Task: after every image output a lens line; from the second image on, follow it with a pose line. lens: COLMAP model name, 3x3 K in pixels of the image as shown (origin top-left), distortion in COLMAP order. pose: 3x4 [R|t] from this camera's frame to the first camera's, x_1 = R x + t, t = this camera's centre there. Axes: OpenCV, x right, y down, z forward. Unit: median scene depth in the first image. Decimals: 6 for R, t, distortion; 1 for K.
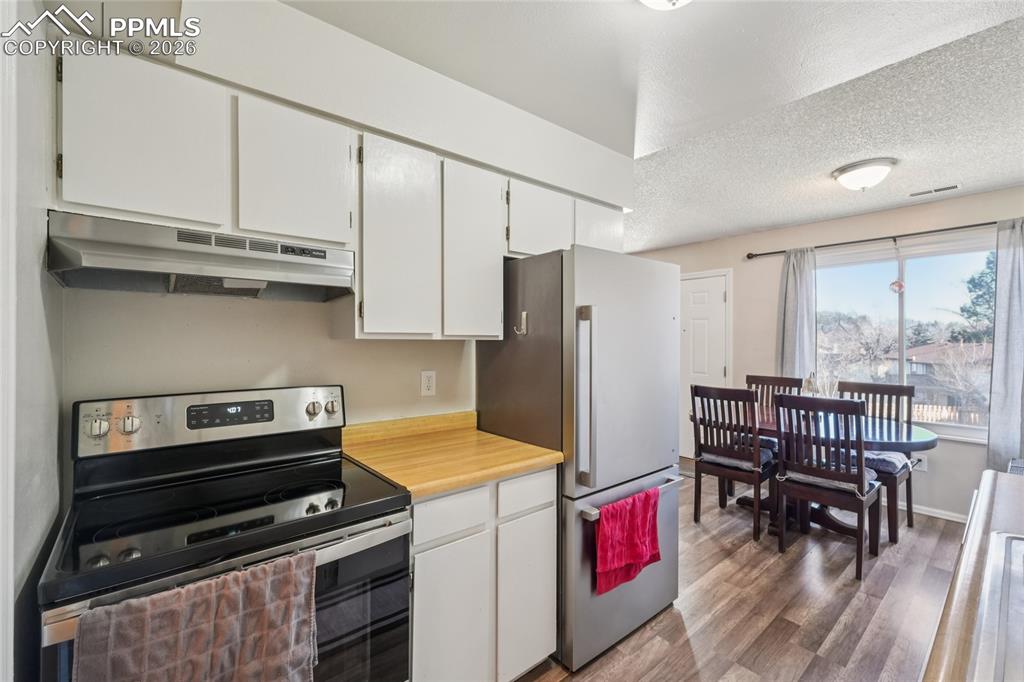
lens RADIAL K [[438.3, 0, 510.5], [0, 438.3, 338.5], [0, 0, 1]] dist [-0.000569, 0.003088]
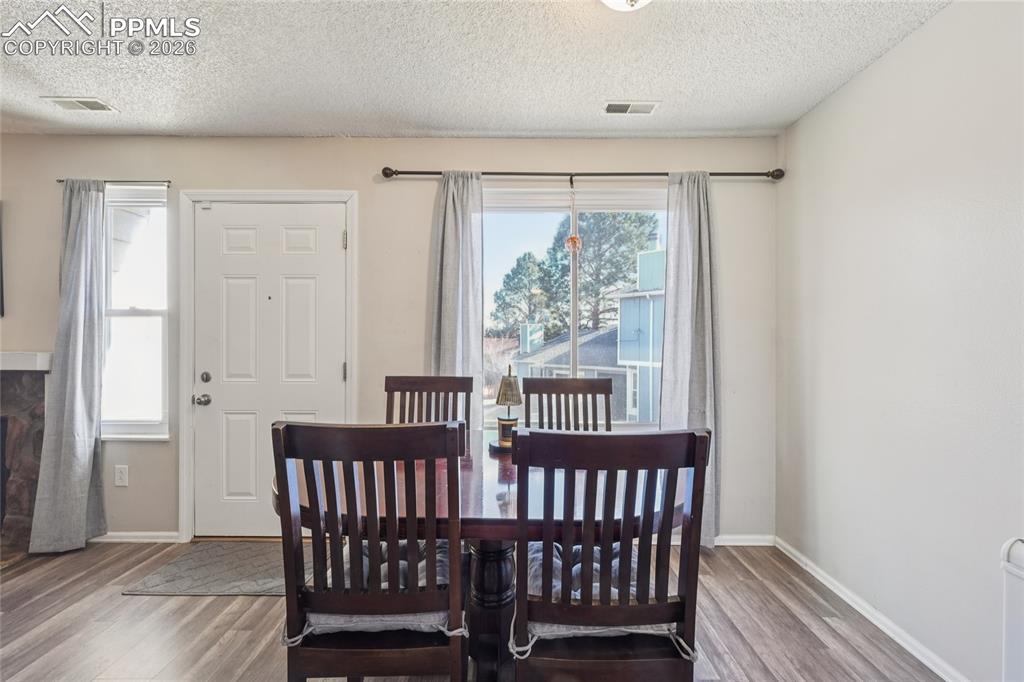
lens RADIAL K [[433.6, 0, 516.5], [0, 433.6, 339.7], [0, 0, 1]] dist [-0.001569, 0.000641]
pose [[0.641020, -0.002034, 0.767521, 0.262858], [-0.005654, 0.999957, 0.007372, 0.037939], [-0.767503, -0.009065, 0.640981, 0.614493]]
